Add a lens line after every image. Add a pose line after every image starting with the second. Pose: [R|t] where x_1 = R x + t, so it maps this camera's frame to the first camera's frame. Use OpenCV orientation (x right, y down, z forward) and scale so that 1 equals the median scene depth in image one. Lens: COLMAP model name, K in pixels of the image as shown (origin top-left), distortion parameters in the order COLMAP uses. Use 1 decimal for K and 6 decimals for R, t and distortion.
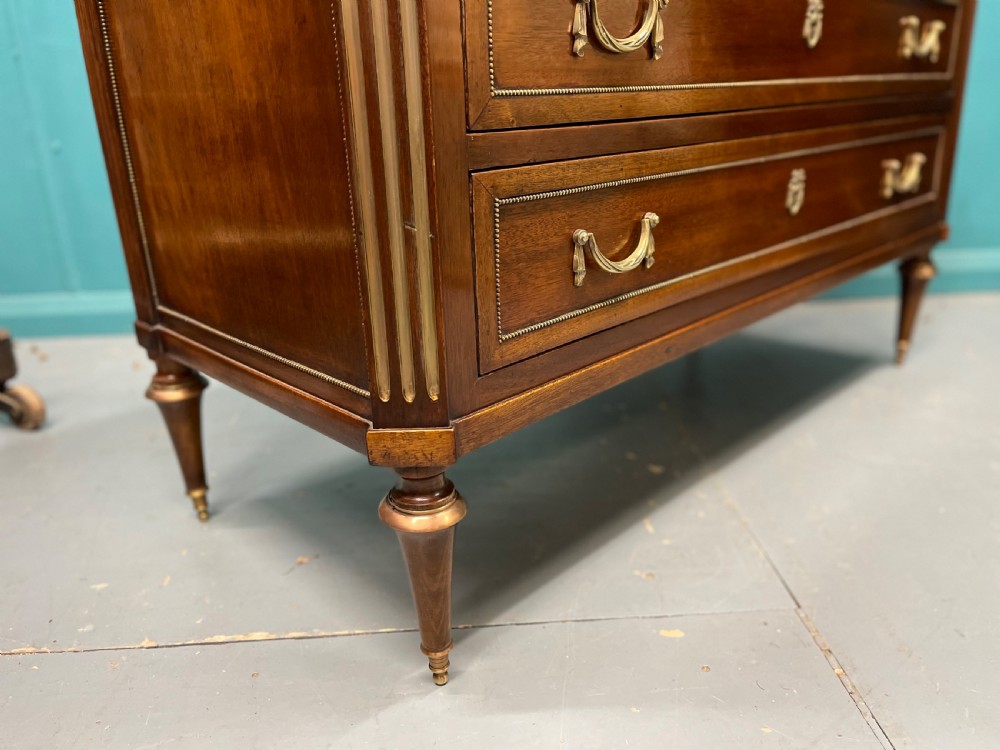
lens RADIAL K [[759.4, 0, 502.2], [0, 759.4, 374.8], [0, 0, 1]] dist [0.082571, -0.119242]
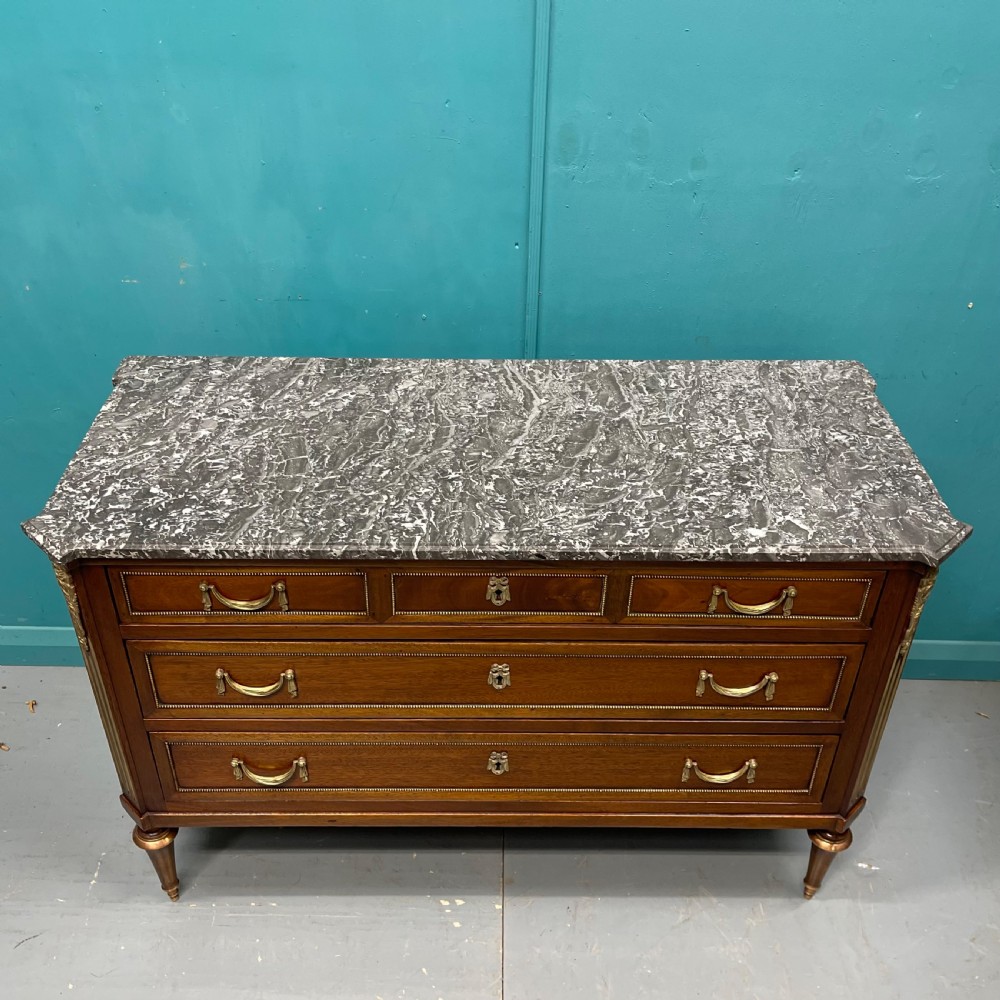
lens RADIAL K [[1041.7, 0, 497.0], [0, 1041.7, 524.3], [0, 0, 1]] dist [0.097763, -0.170908]
pose [[0.714759, 0.440762, -0.543000, 1.633514], [-0.279521, 0.891740, 0.355903, -1.723273], [0.641083, -0.102605, 0.760582, -0.429058]]
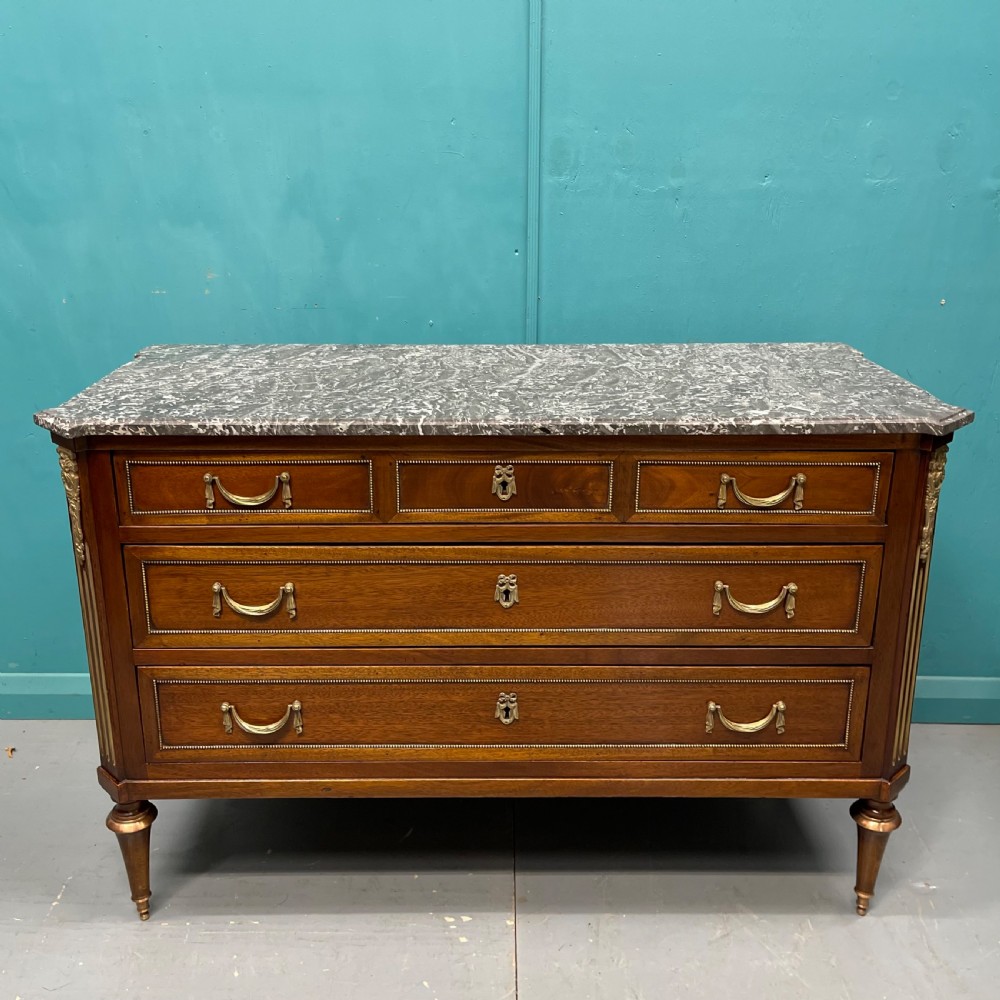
lens RADIAL K [[1023.7, 0, 492.4], [0, 1023.7, 464.8], [0, 0, 1]] dist [0.092341, -0.140102]
pose [[0.713947, 0.233871, -0.659988, 1.889141], [-0.265304, 0.962644, 0.054124, -0.967277], [0.647992, 0.136456, 0.749324, -0.395299]]
